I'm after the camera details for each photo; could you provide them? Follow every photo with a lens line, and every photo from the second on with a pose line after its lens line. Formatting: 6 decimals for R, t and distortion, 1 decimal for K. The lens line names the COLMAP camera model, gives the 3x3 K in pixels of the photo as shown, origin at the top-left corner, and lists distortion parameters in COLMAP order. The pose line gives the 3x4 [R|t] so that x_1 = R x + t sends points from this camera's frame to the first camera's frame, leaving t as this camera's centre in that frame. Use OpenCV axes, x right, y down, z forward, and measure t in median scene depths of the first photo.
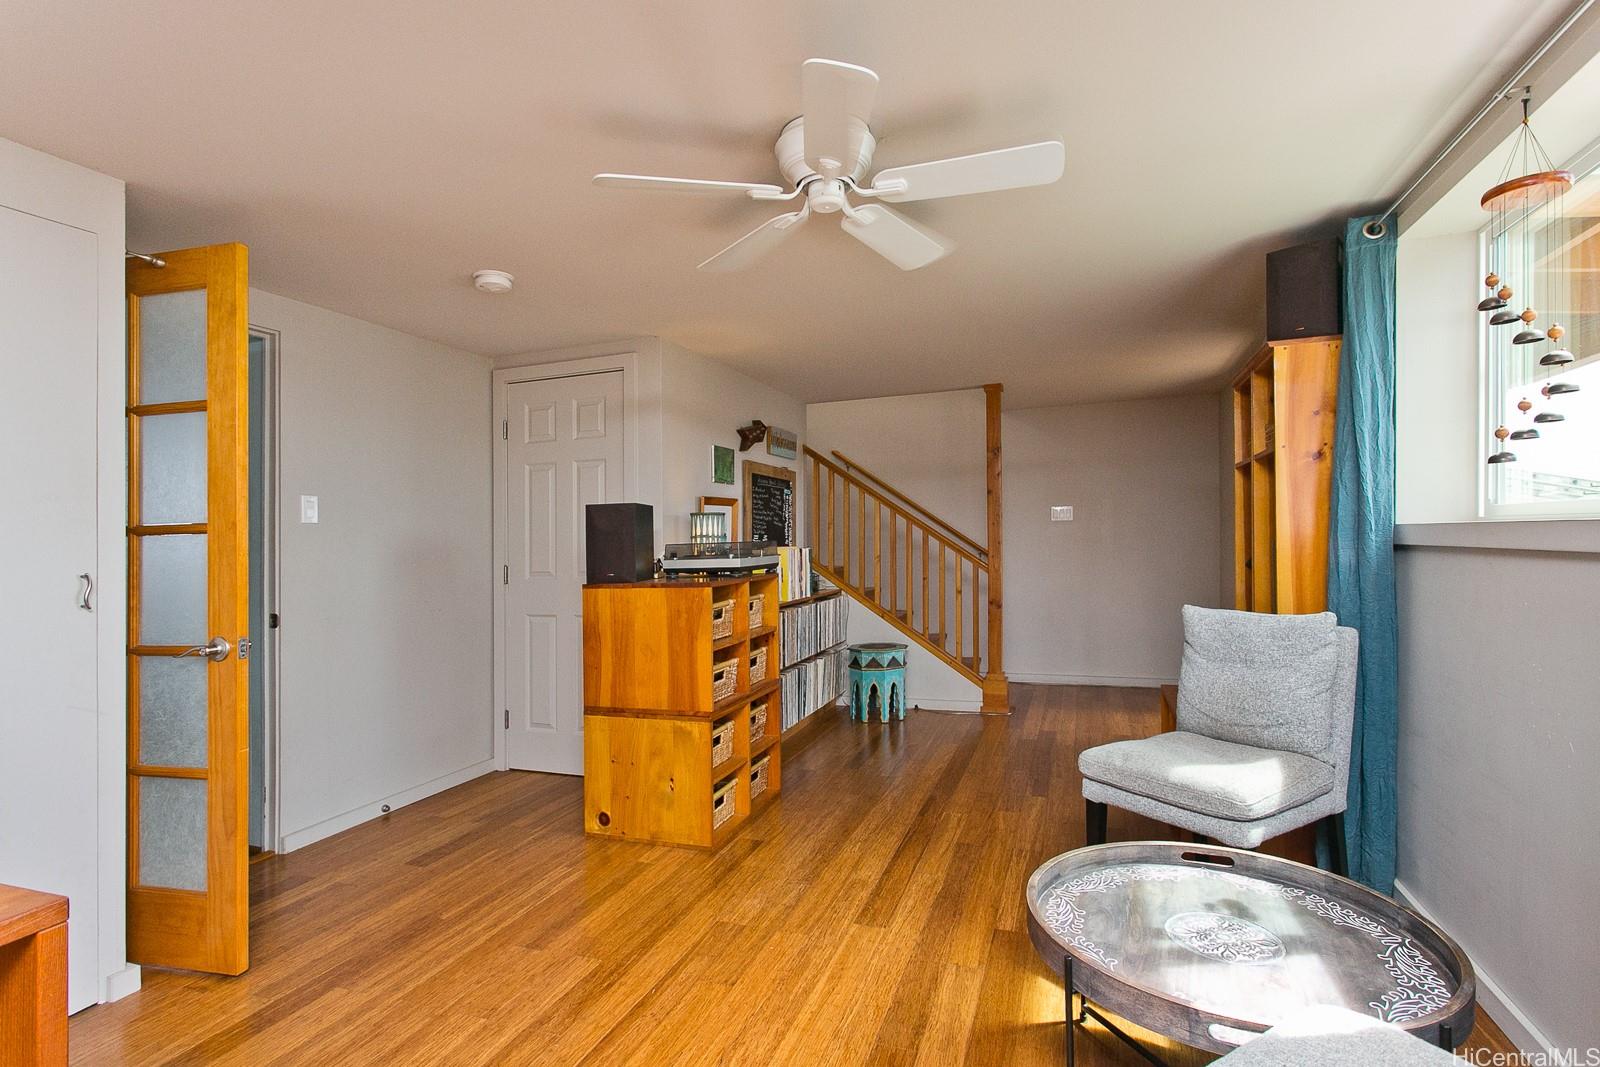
lens RADIAL K [[770.2, 0, 795.0], [0, 770.2, 537.1], [0, 0, 1]] dist [-0.000910, 0.000829]
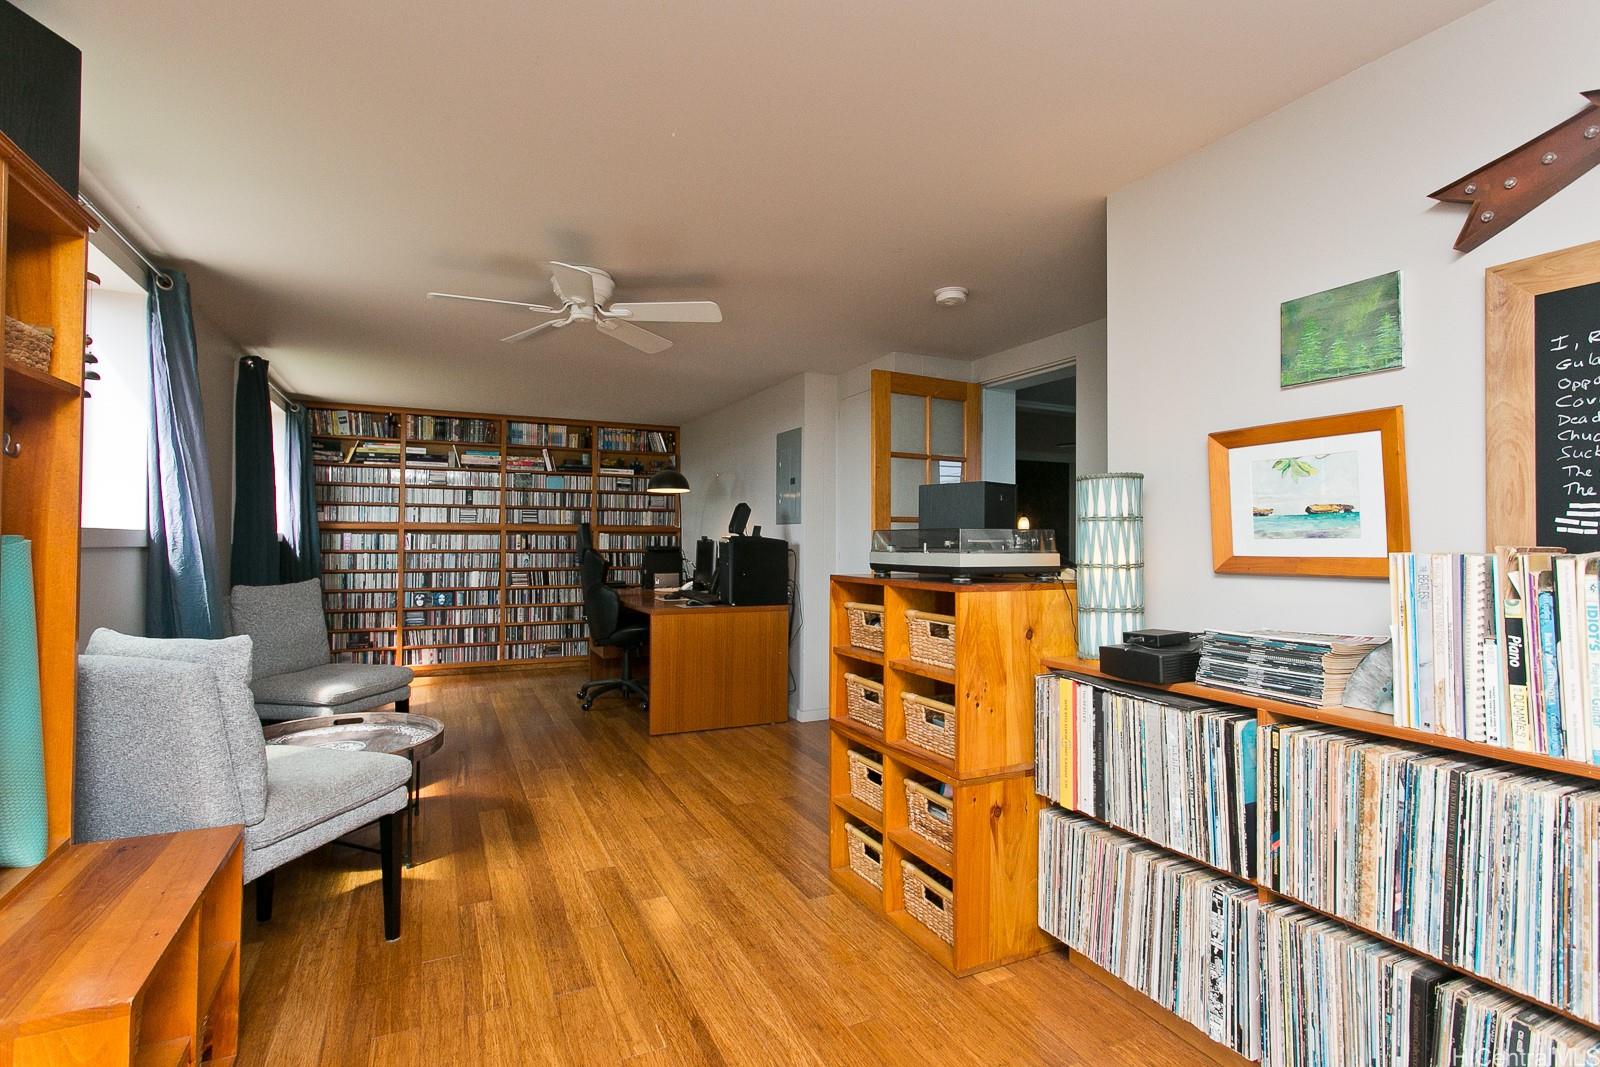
lens RADIAL K [[770.2, 0, 791.5], [0, 770.2, 535.8], [0, 0, 1]] dist [-0.000910, 0.000829]
pose [[-0.698975, 0.014941, -0.714990, 0.521928], [0.014638, 0.999871, 0.006584, 0.002970], [0.714997, -0.005864, -0.699103, 1.473149]]
